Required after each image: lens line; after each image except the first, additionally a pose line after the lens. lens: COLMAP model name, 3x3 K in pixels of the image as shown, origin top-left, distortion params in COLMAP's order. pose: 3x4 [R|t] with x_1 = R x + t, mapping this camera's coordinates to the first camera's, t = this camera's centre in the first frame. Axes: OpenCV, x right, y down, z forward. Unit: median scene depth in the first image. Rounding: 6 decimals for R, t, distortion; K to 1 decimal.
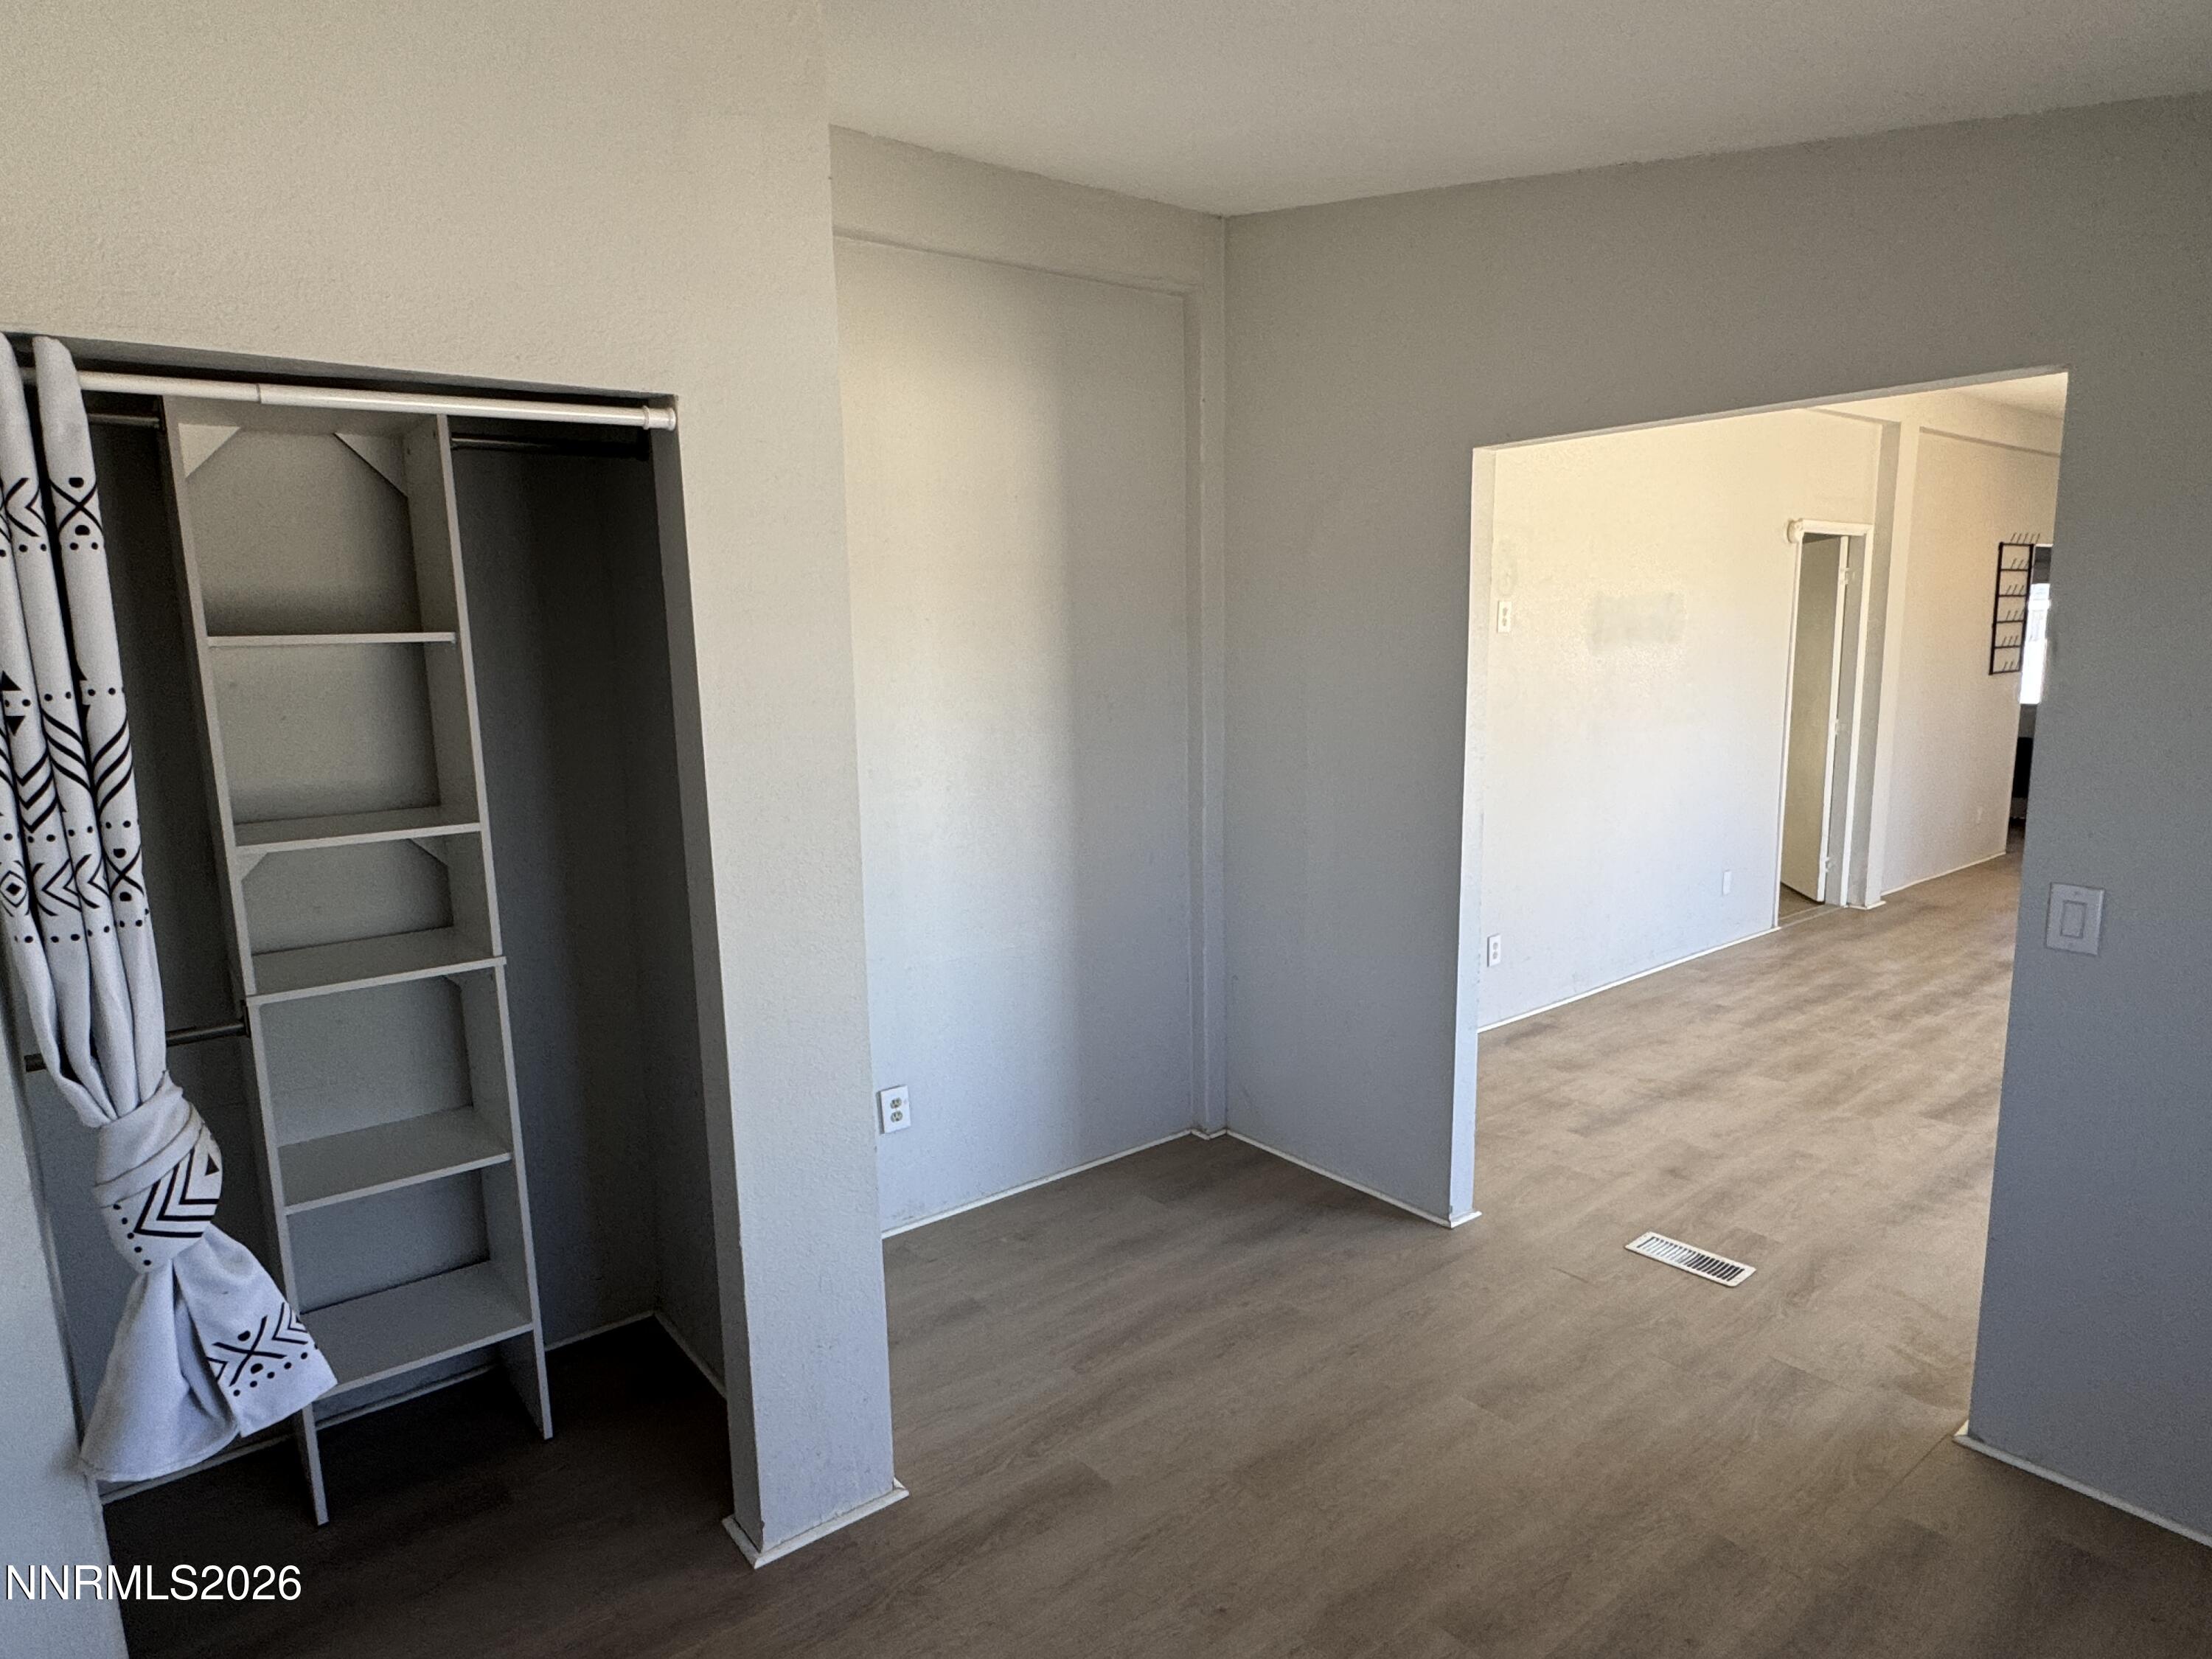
lens RADIAL K [[1276.9, 0, 1106.0], [0, 1276.9, 829.5], [0, 0, 1]] dist [0.016826, -0.021203]
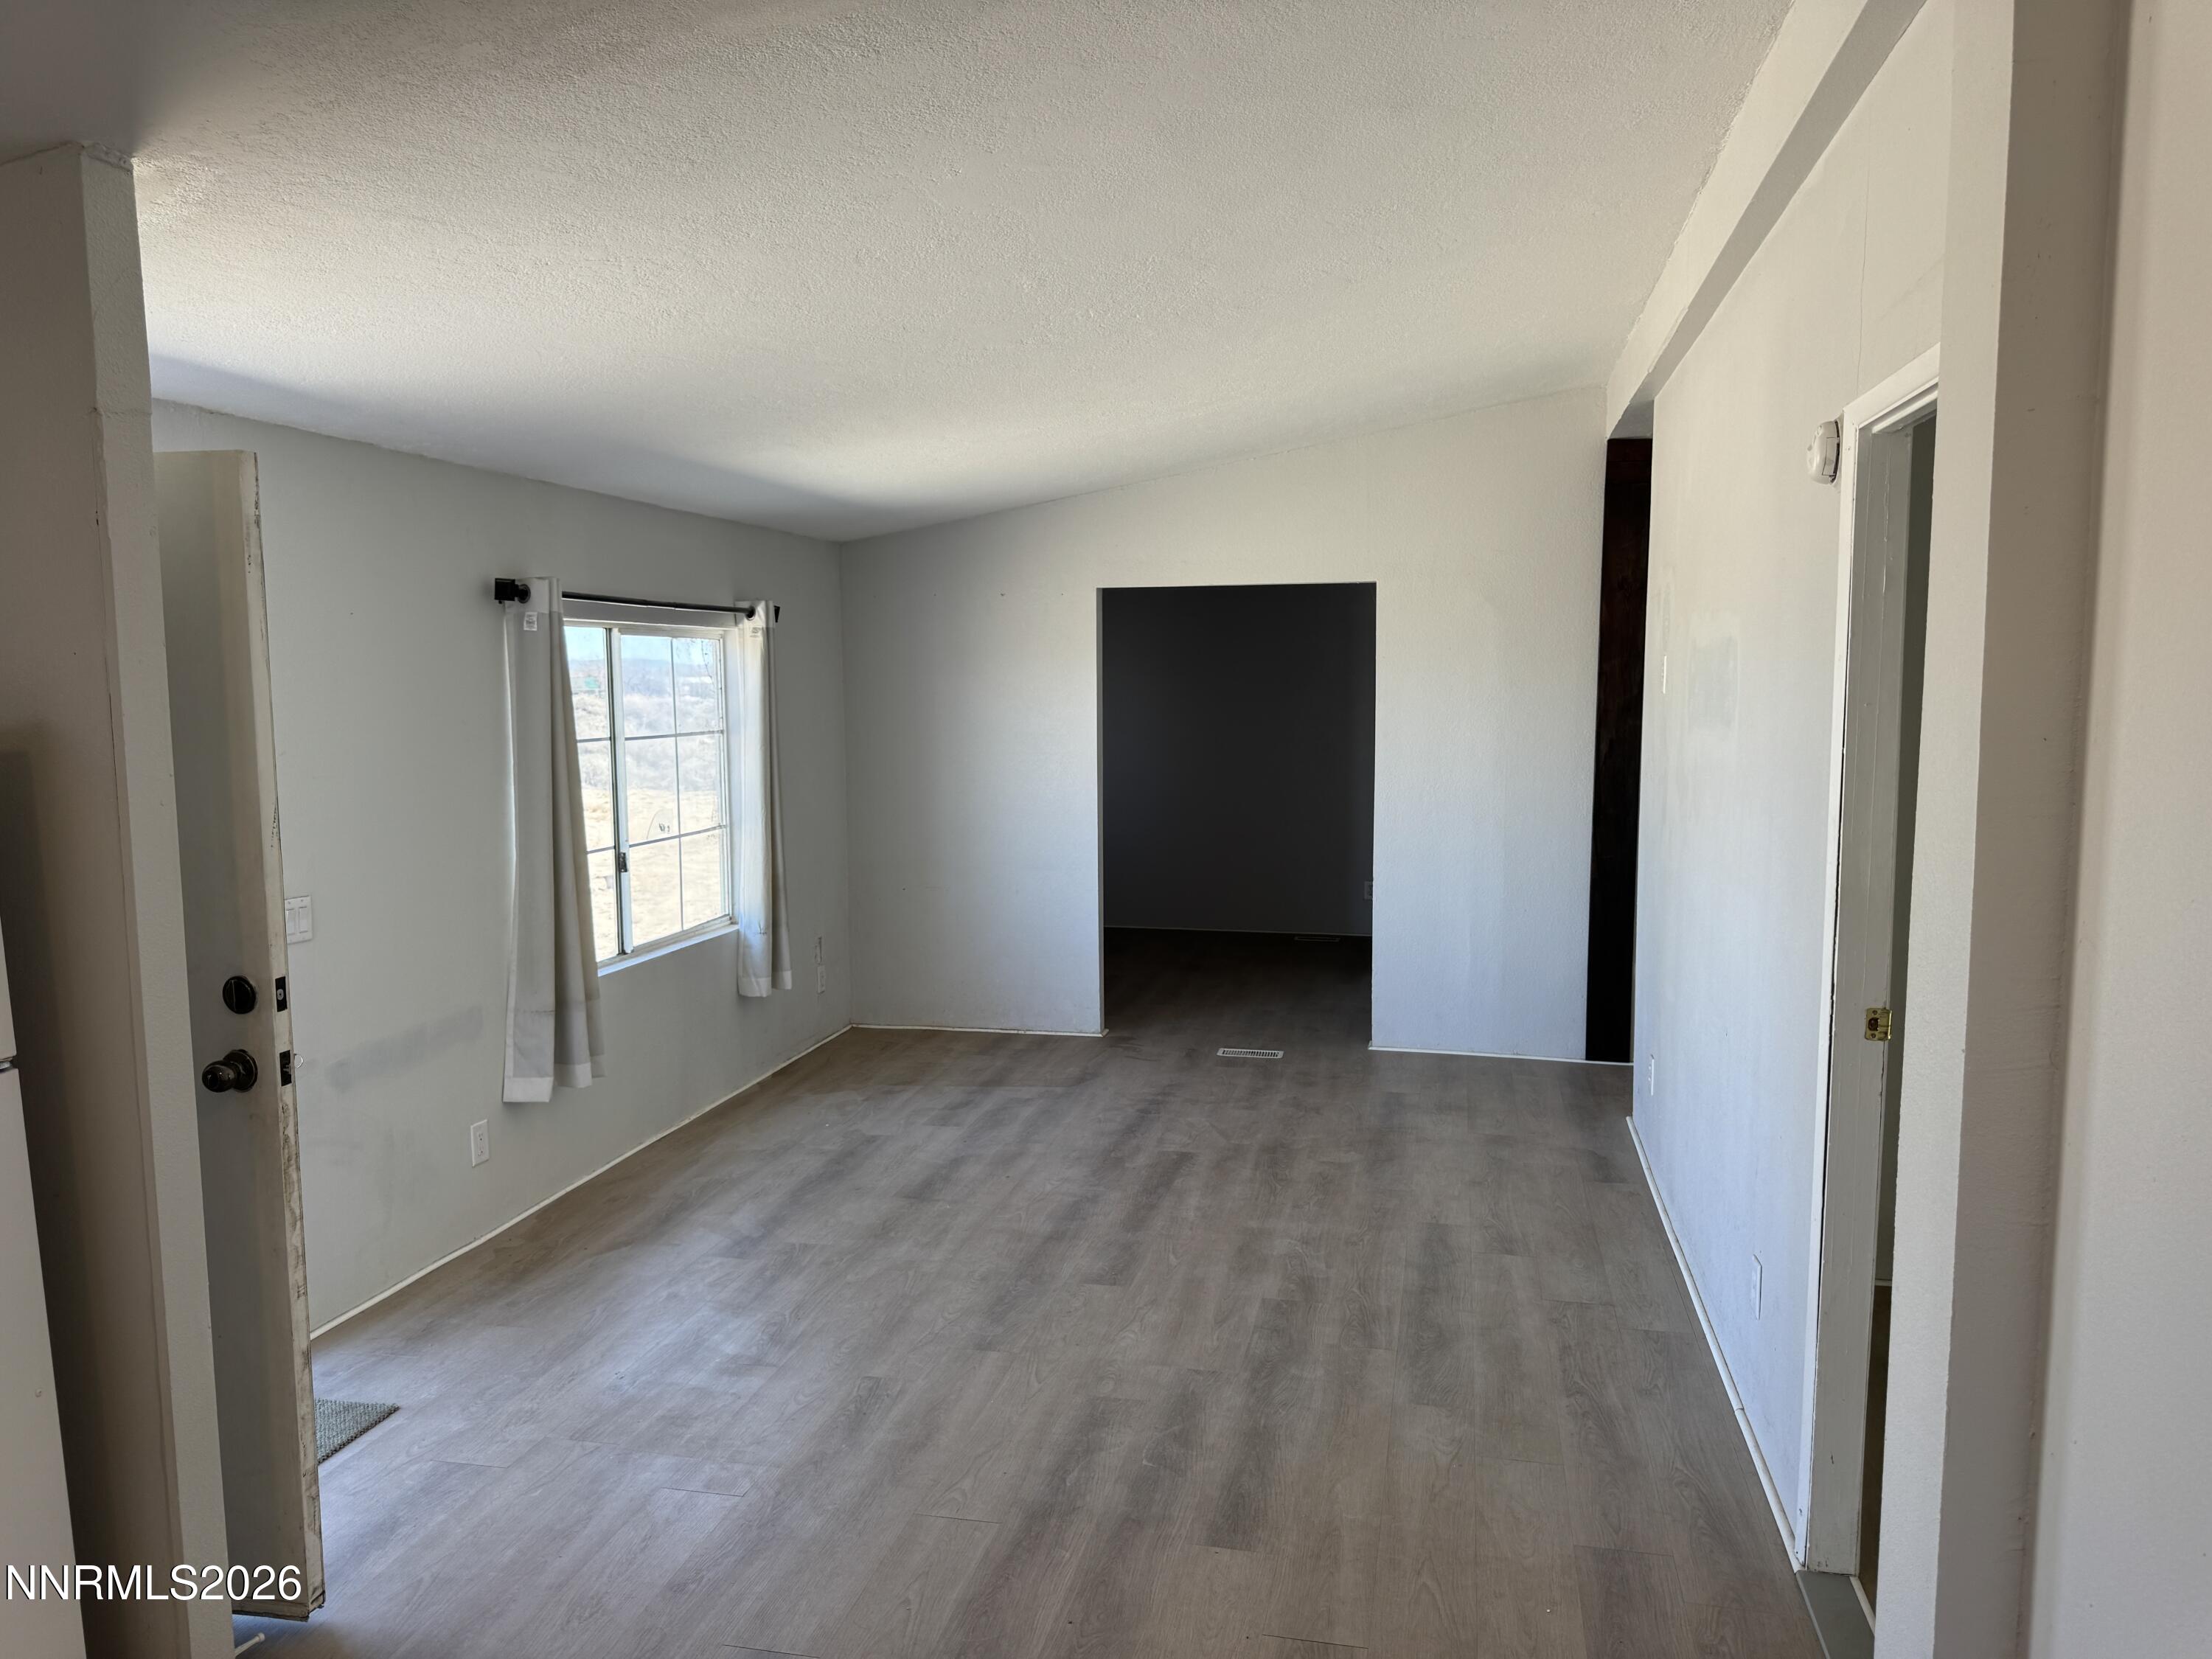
lens RADIAL K [[1552.2, 0, 1138.3], [0, 1552.2, 836.2], [0, 0, 1]] dist [0.013516, -0.002700]
pose [[-0.759988, 0.090567, -0.643596, 1.147227], [-0.080061, 0.969657, 0.230990, -0.250629], [0.644987, 0.227076, -0.729677, 1.437612]]
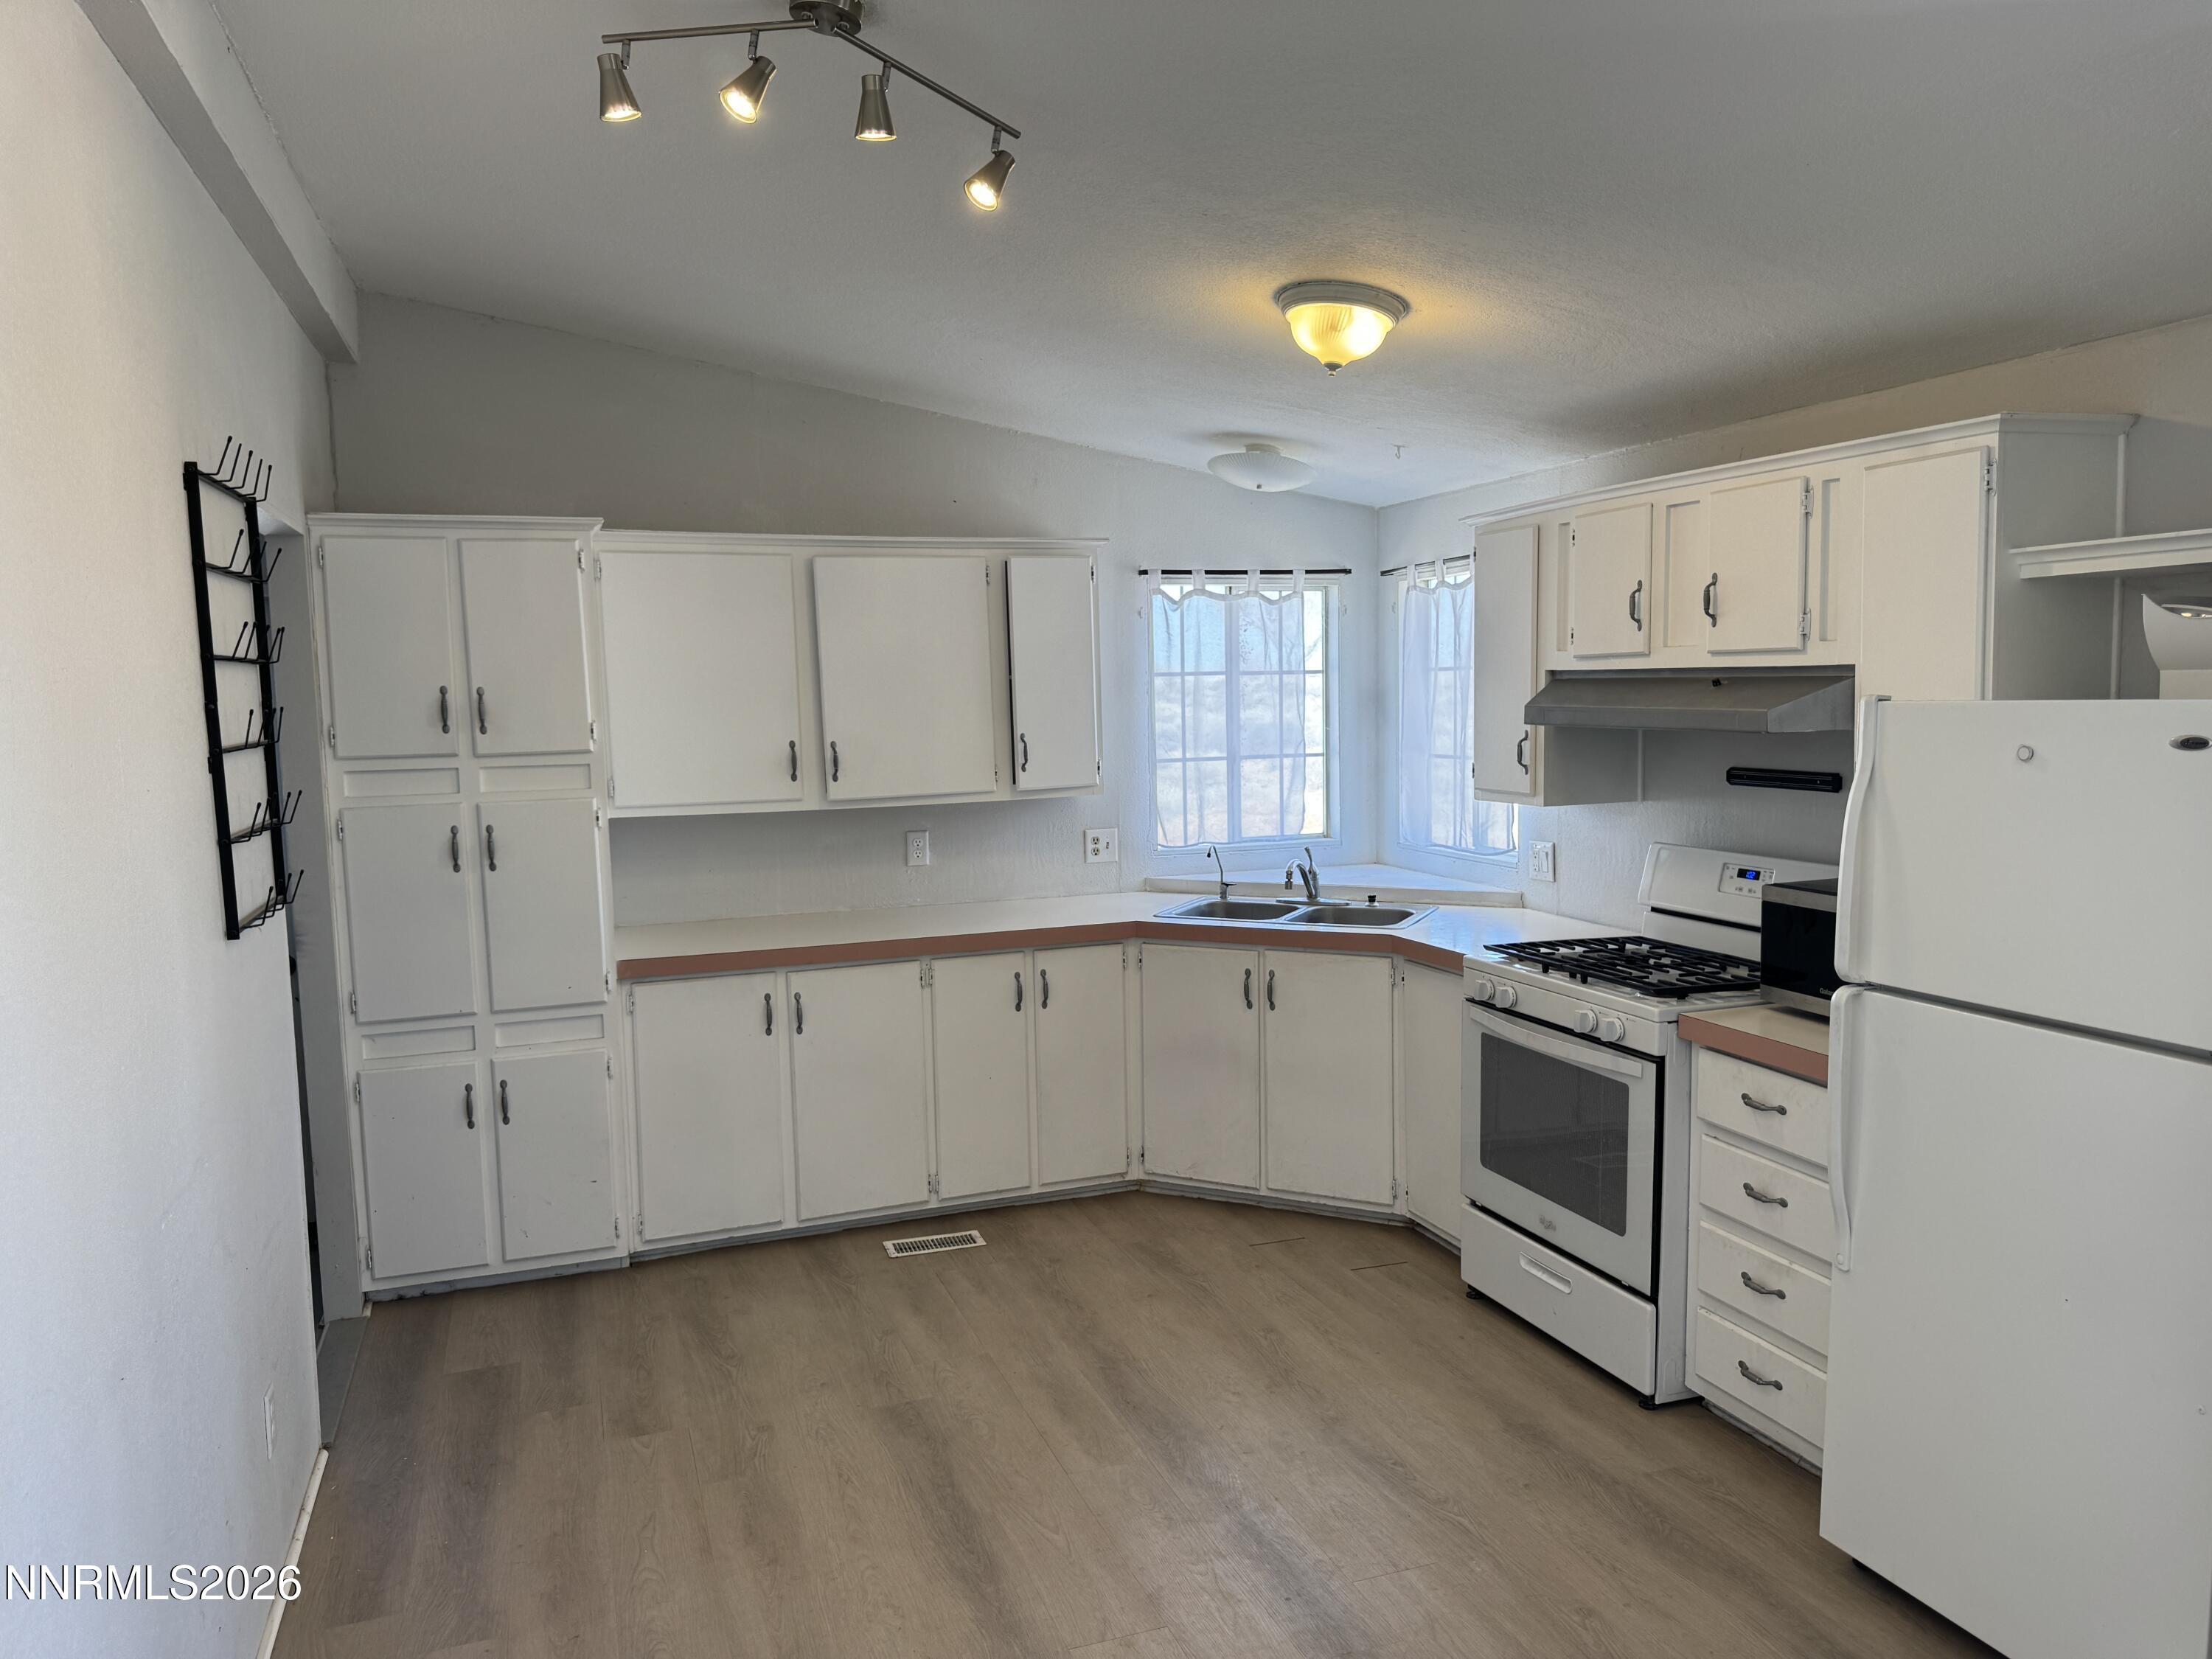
lens RADIAL K [[1552.2, 0, 1138.3], [0, 1552.2, 836.2], [0, 0, 1]] dist [0.013516, -0.002700]
pose [[0.297461, -0.078497, 0.951501, 0.646948], [0.168618, 0.985267, 0.028569, -0.179640], [-0.939726, 0.151942, 0.306315, 1.072818]]
